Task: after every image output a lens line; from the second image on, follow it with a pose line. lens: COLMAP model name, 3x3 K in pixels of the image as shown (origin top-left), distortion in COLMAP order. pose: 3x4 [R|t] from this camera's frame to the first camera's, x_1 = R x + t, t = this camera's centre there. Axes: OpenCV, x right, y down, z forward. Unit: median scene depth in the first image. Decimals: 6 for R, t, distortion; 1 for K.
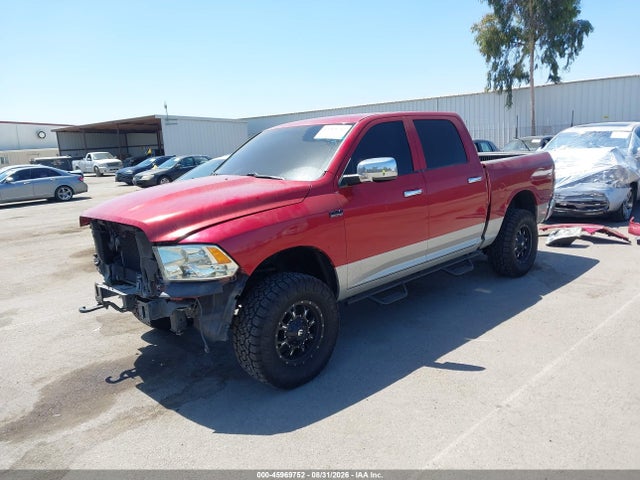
lens RADIAL K [[500.8, 0, 317.3], [0, 500.8, 243.8], [0, 0, 1]] dist [0.032249, -0.033444]
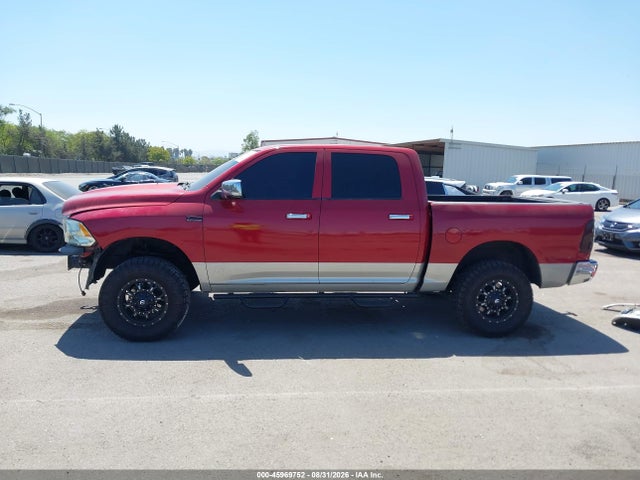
lens RADIAL K [[500.8, 0, 319.4], [0, 500.8, 240.5], [0, 0, 1]] dist [0.032249, -0.033444]
pose [[0.799746, 0.166462, -0.576798, 0.968675], [-0.195466, 0.980637, 0.011990, -0.079999], [0.567625, 0.103156, 0.816799, 0.146610]]
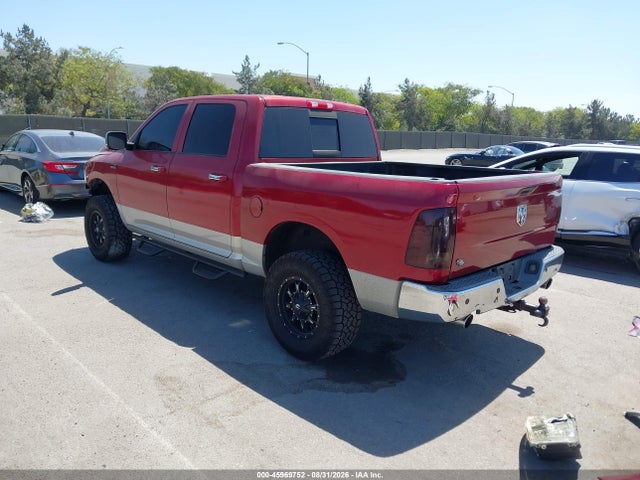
lens RADIAL K [[500.8, 0, 306.6], [0, 500.8, 237.2], [0, 0, 1]] dist [0.032249, -0.033444]
pose [[0.010810, 0.265667, -0.964004, 1.456499], [-0.237657, 0.937119, 0.255592, -0.358556], [0.971289, 0.226339, 0.073267, 1.411306]]
